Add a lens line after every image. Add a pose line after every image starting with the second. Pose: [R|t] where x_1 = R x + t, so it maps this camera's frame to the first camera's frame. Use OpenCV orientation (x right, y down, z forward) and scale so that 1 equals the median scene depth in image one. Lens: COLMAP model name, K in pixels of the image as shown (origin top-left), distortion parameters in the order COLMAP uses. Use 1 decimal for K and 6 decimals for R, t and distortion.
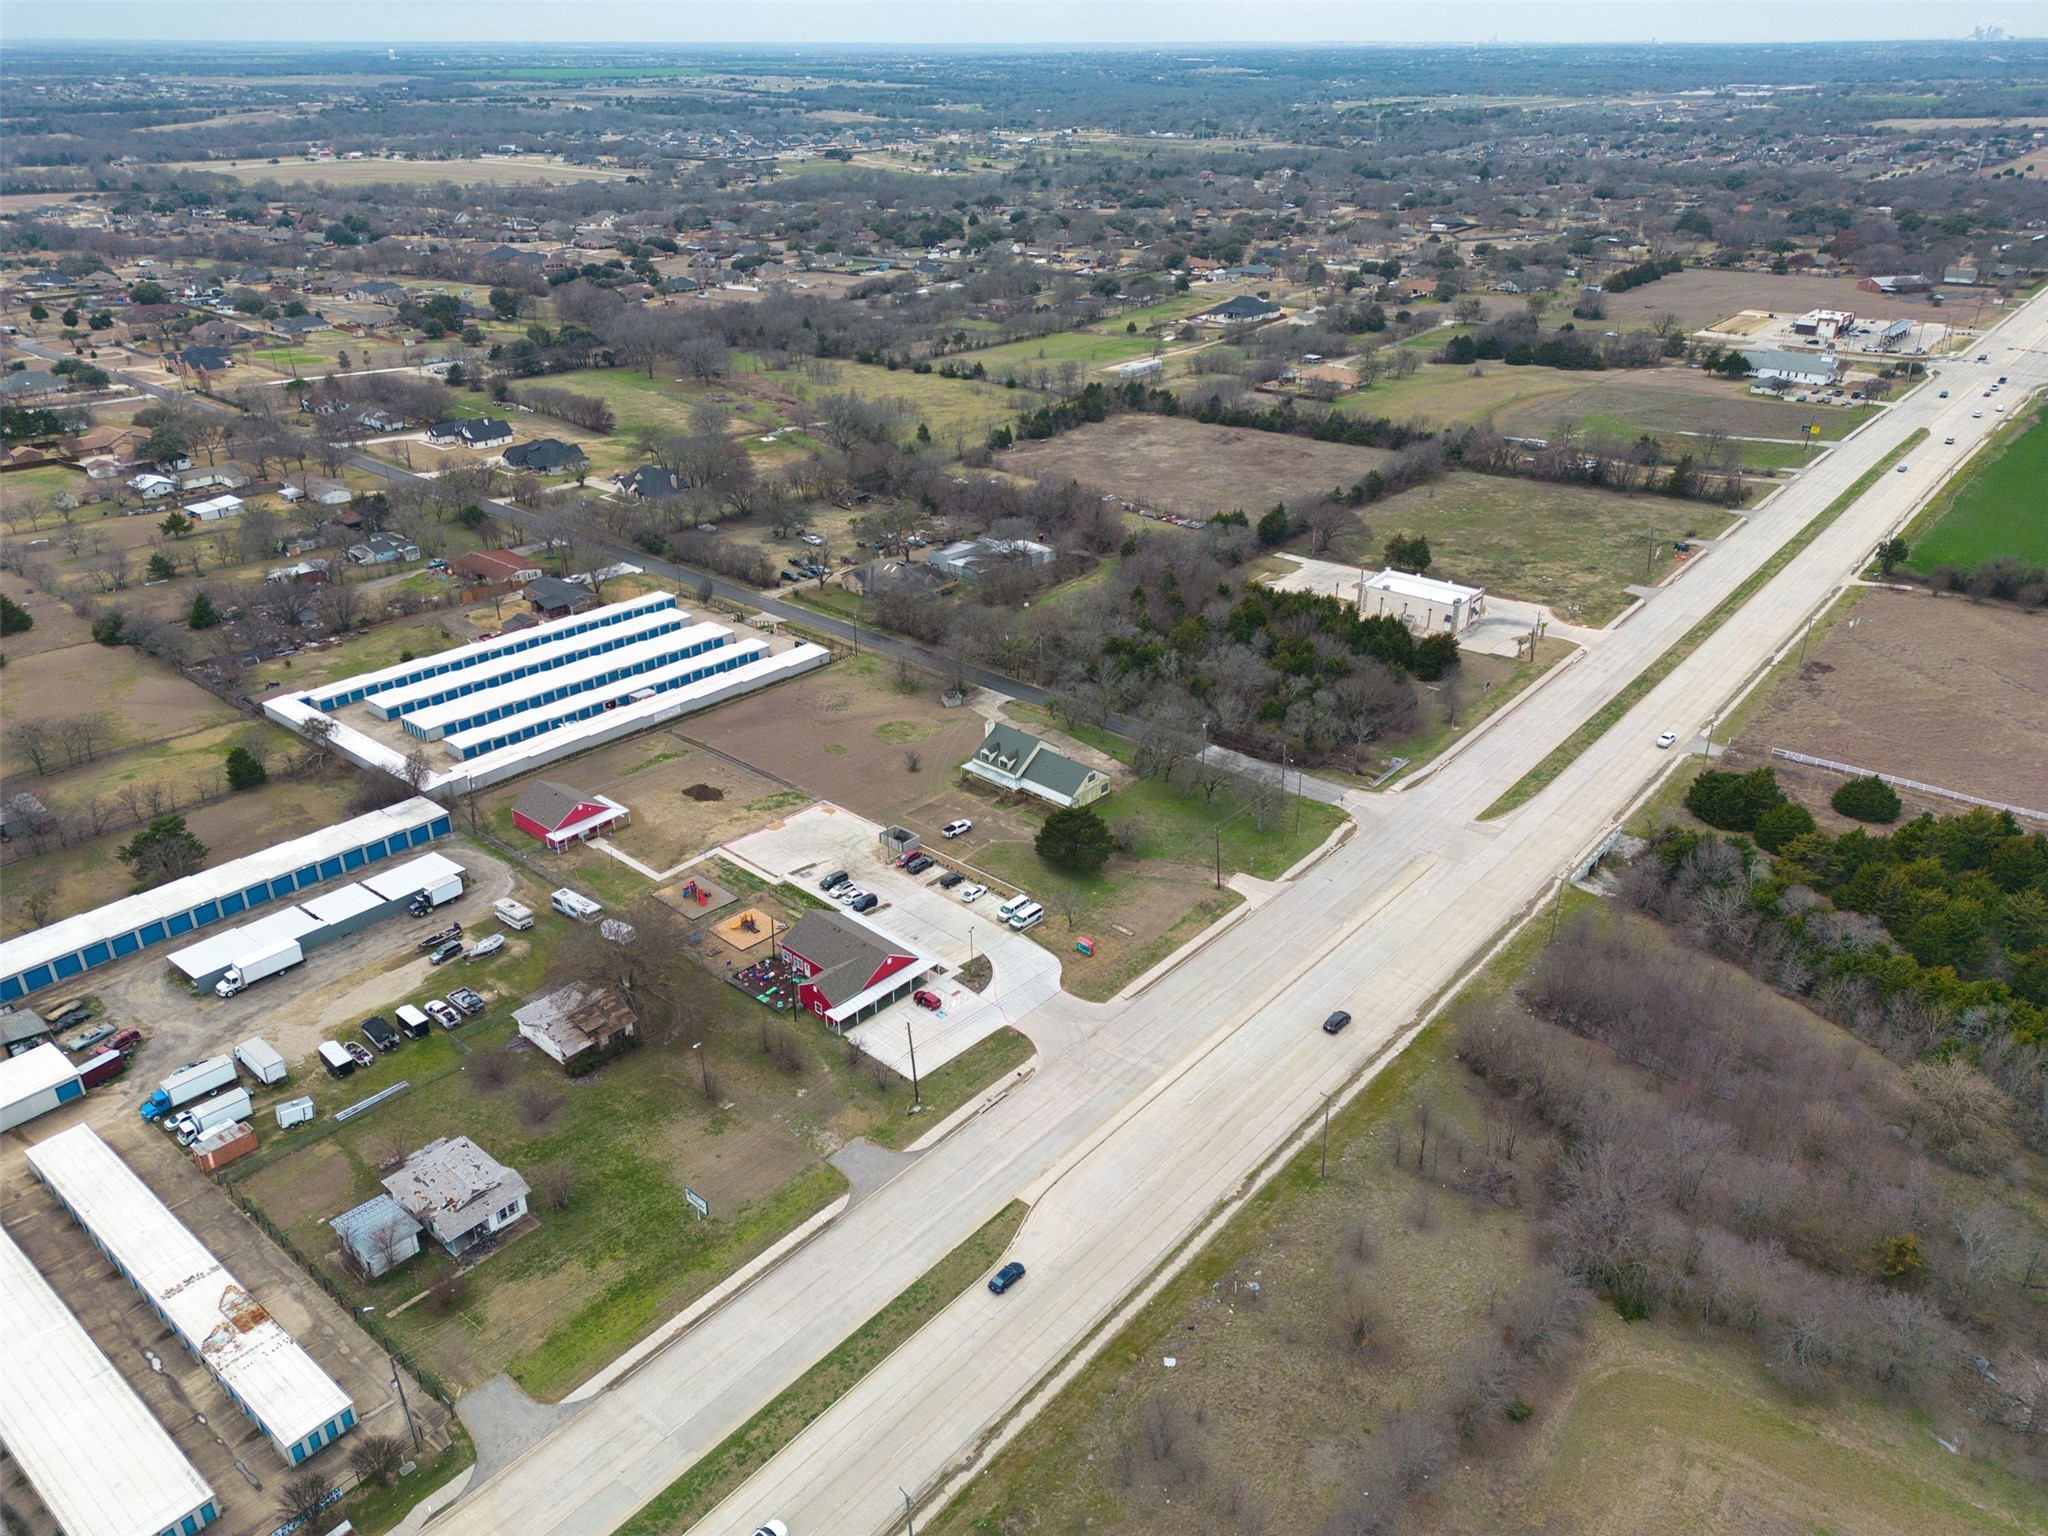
lens RADIAL K [[1434.1, 0, 1027.2], [0, 1434.1, 758.5], [0, 0, 1]] dist [0.083303, -0.096775]
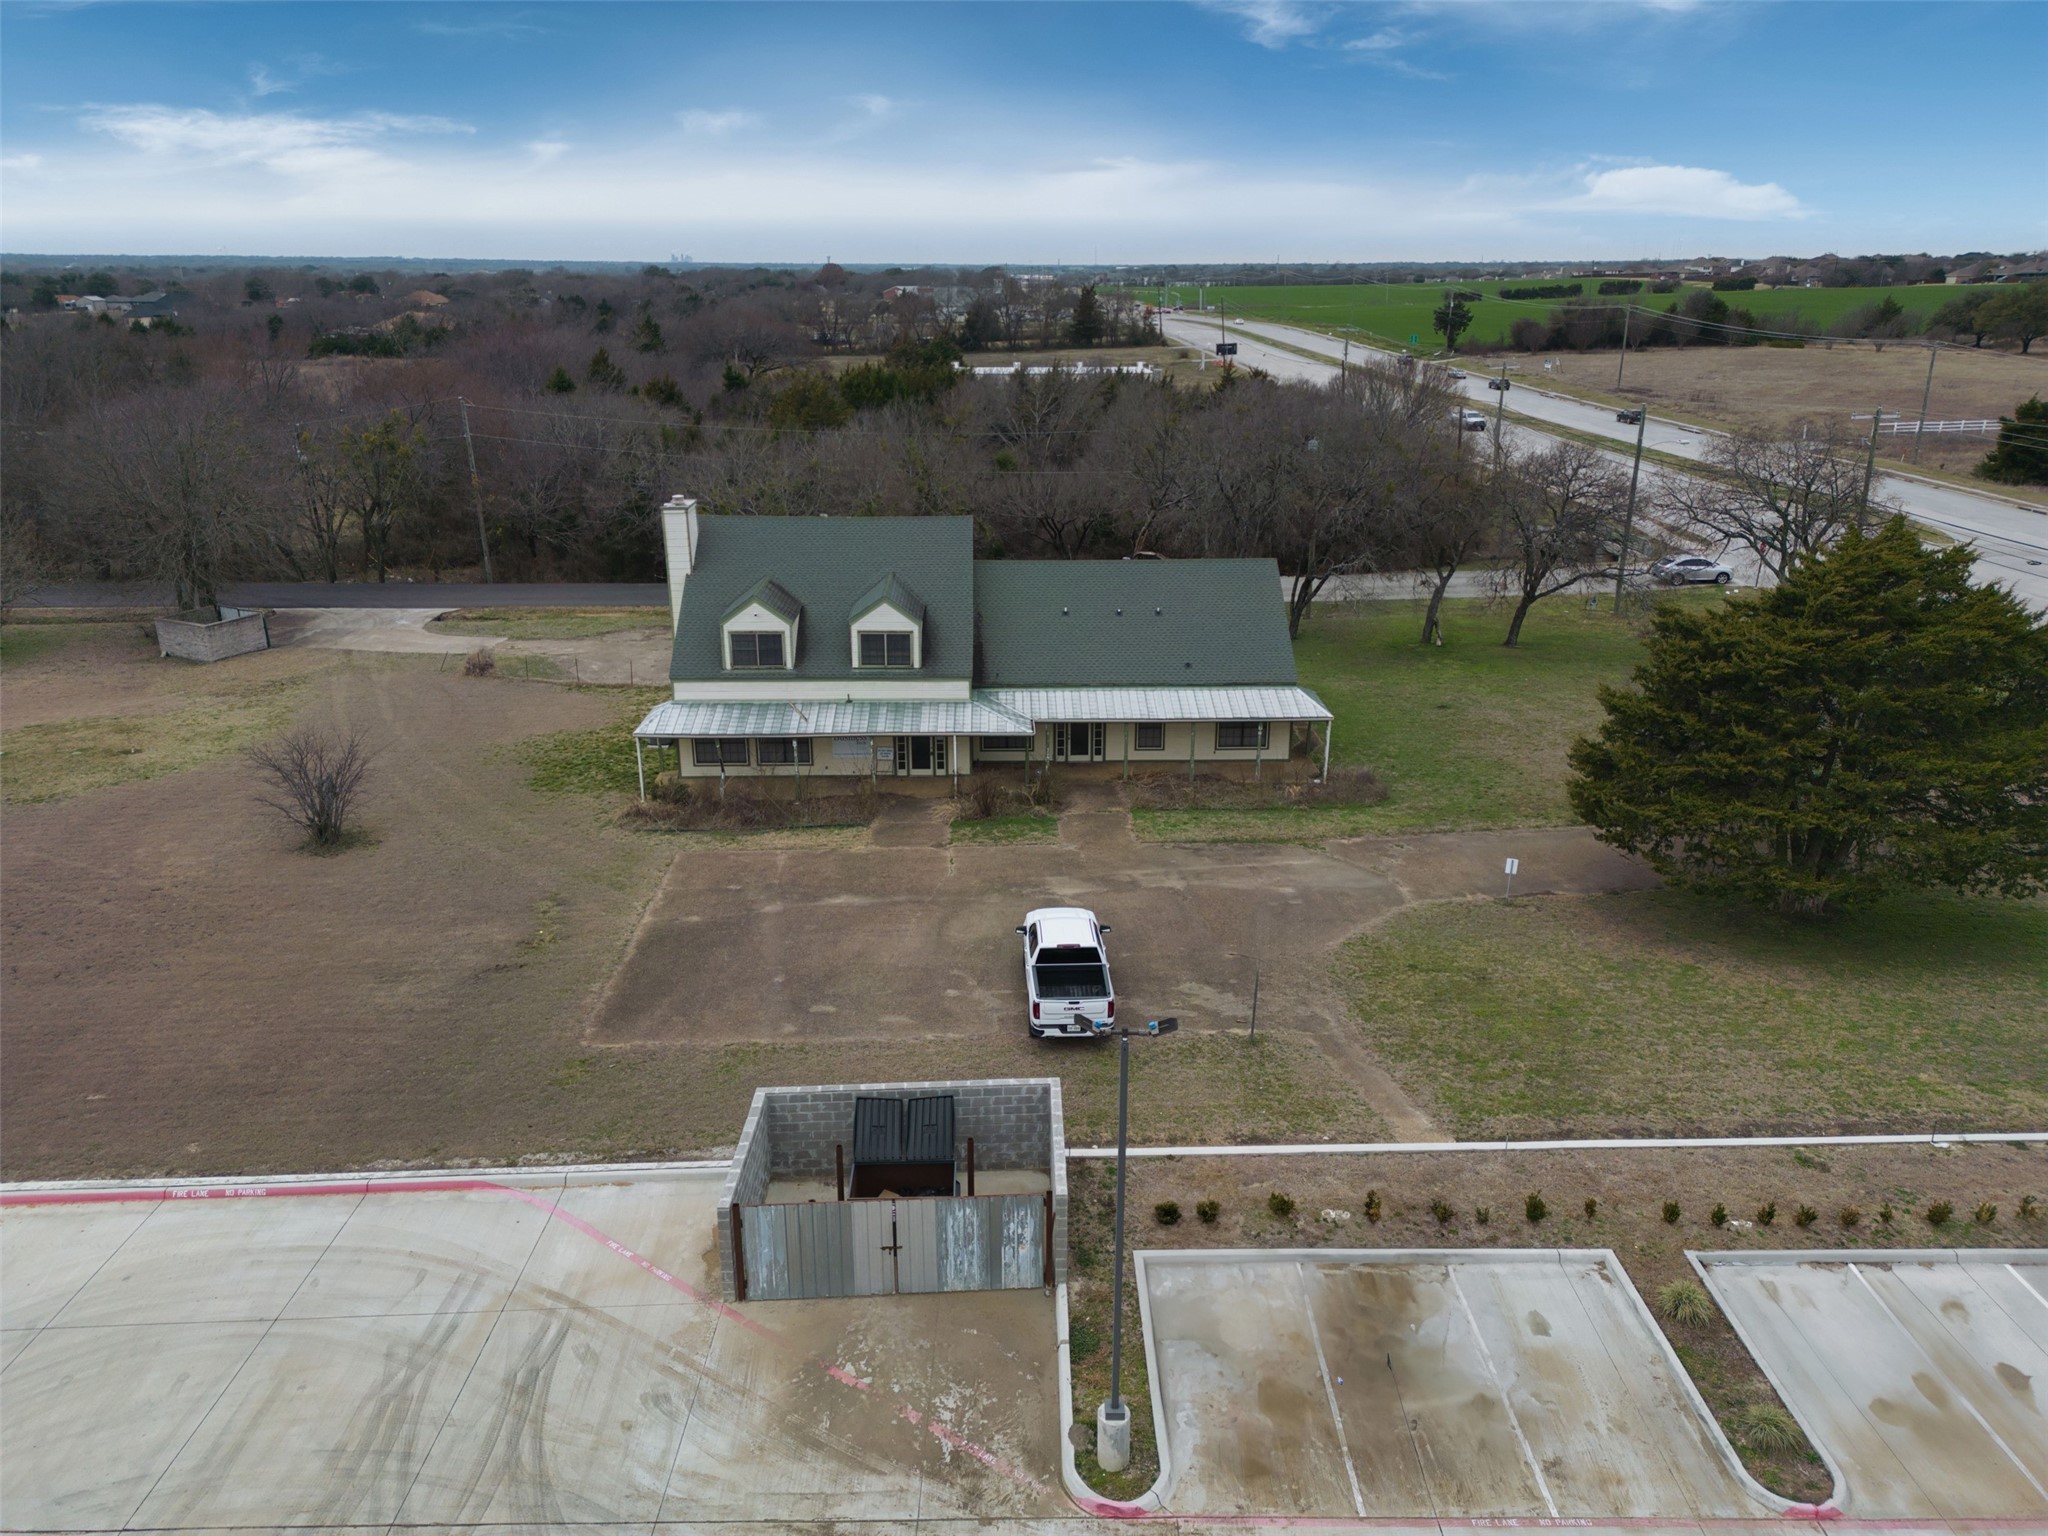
lens RADIAL K [[1425.3, 0, 1029.3], [0, 1425.3, 769.7], [0, 0, 1]] dist [0.087273, -0.085168]
pose [[0.722365, -0.224403, 0.654088, -0.133390], [0.305464, 0.952143, -0.010692, 0.027840], [-0.620387, 0.207524, 0.756343, 0.827148]]
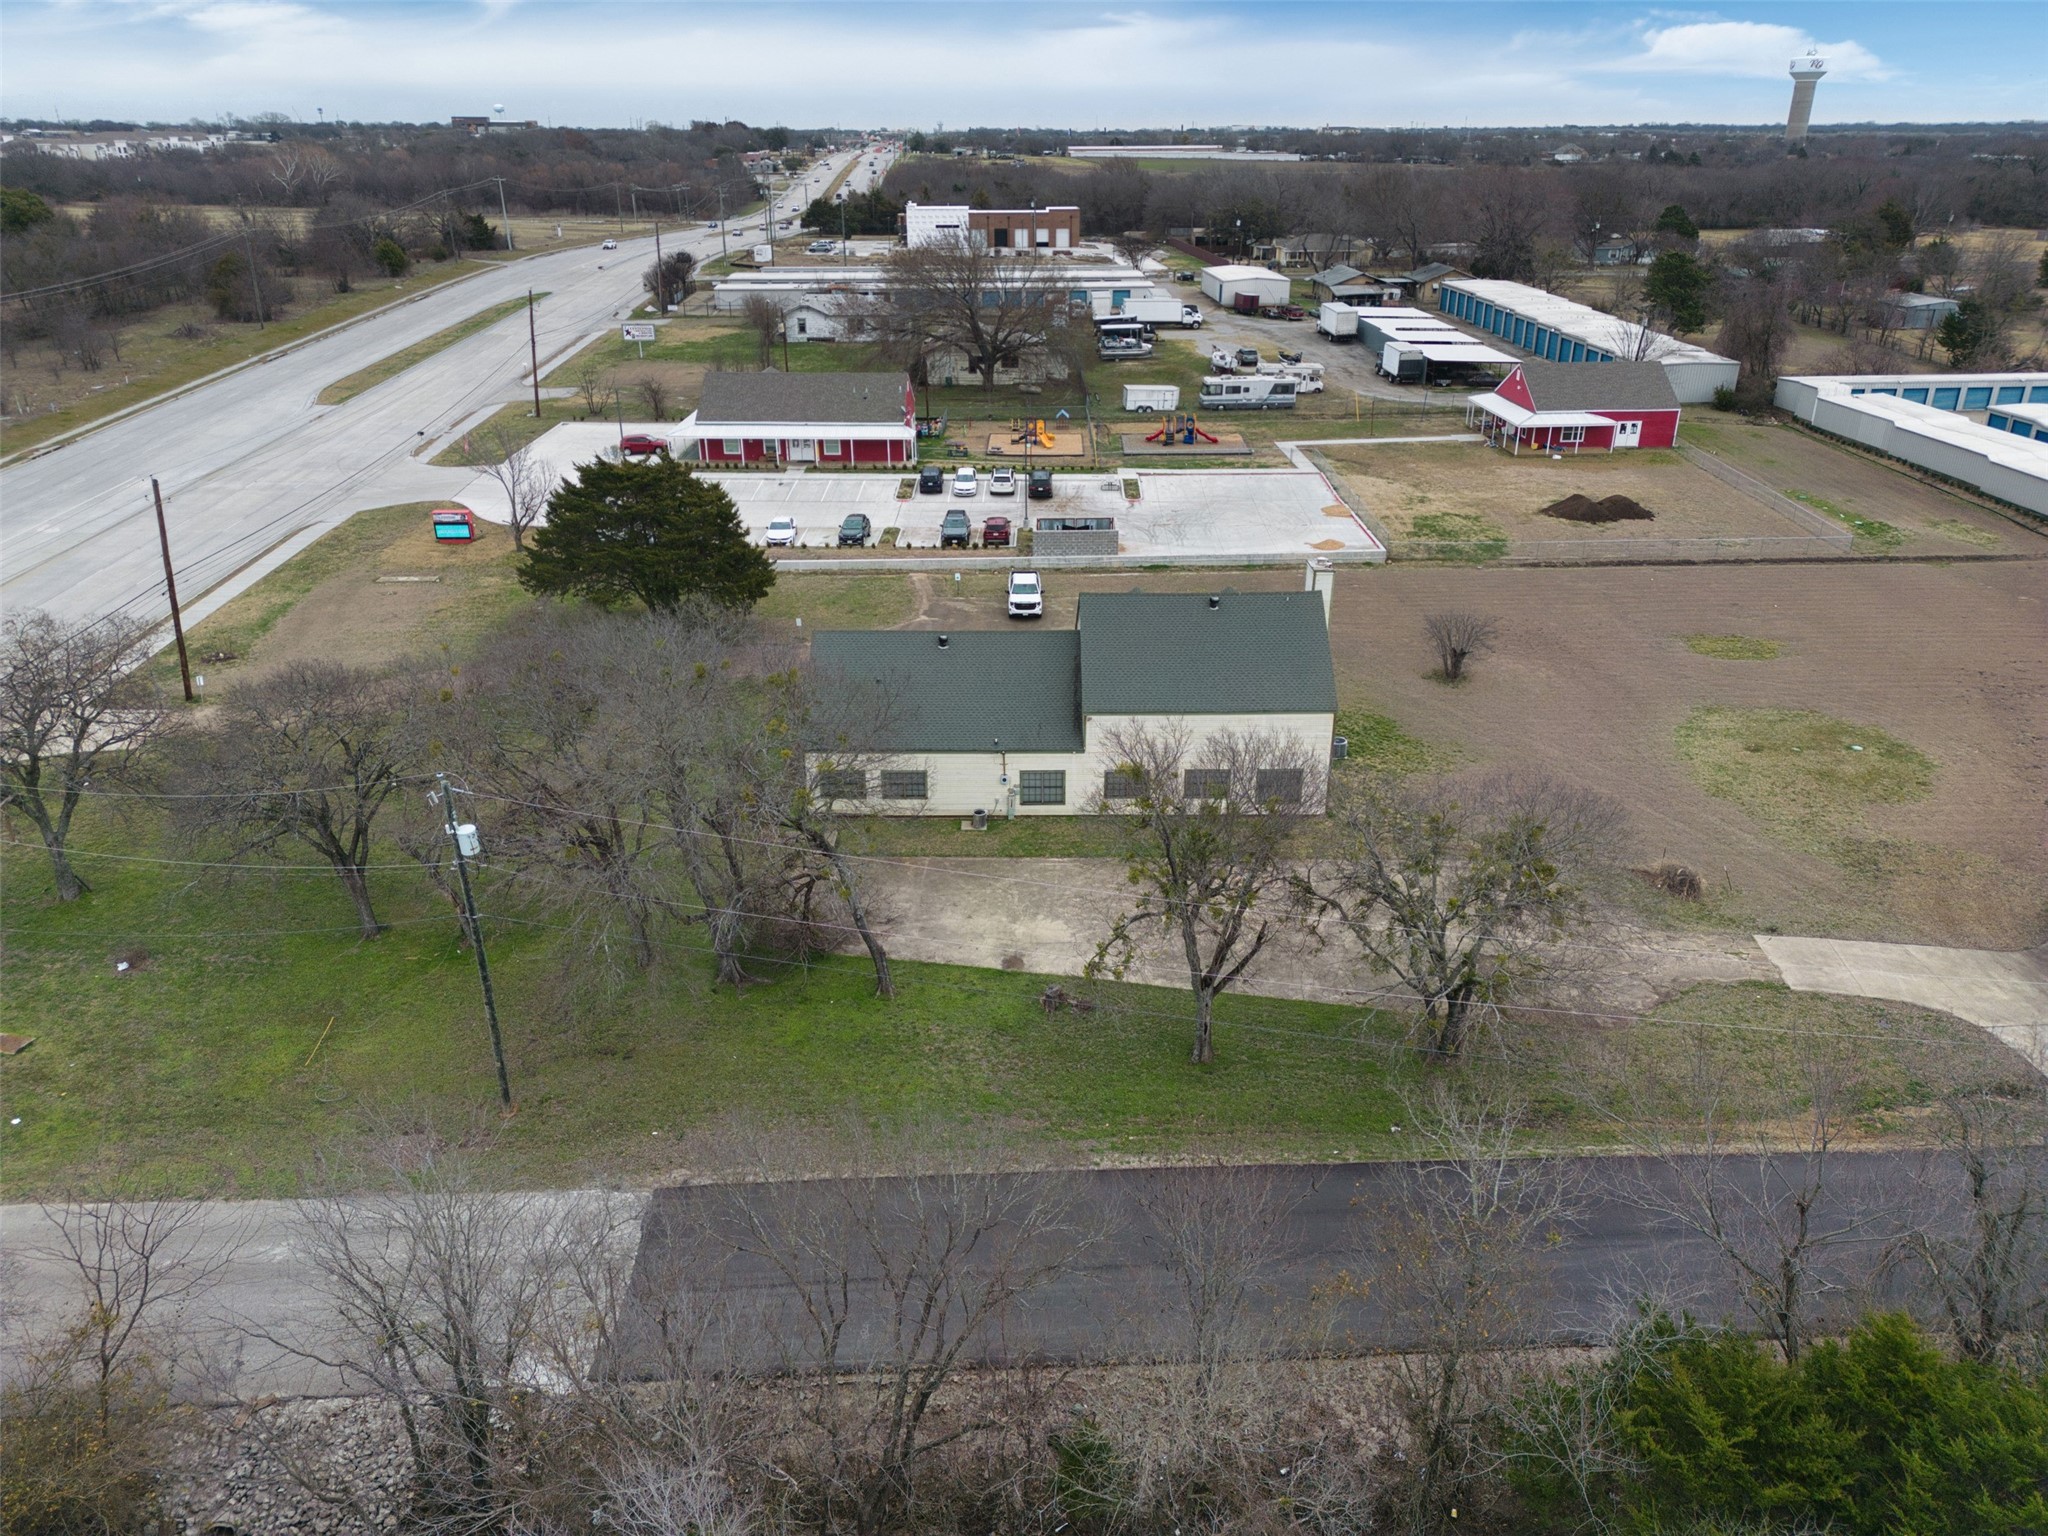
lens RADIAL K [[1409.2, 0, 1024.8], [0, 1409.2, 795.3], [0, 0, 1]] dist [0.083960, -0.085926]
pose [[-0.741367, 0.288234, -0.606050, 0.172490], [-0.293636, 0.672718, 0.679138, -0.150978], [0.603451, 0.681448, -0.414095, 1.104755]]
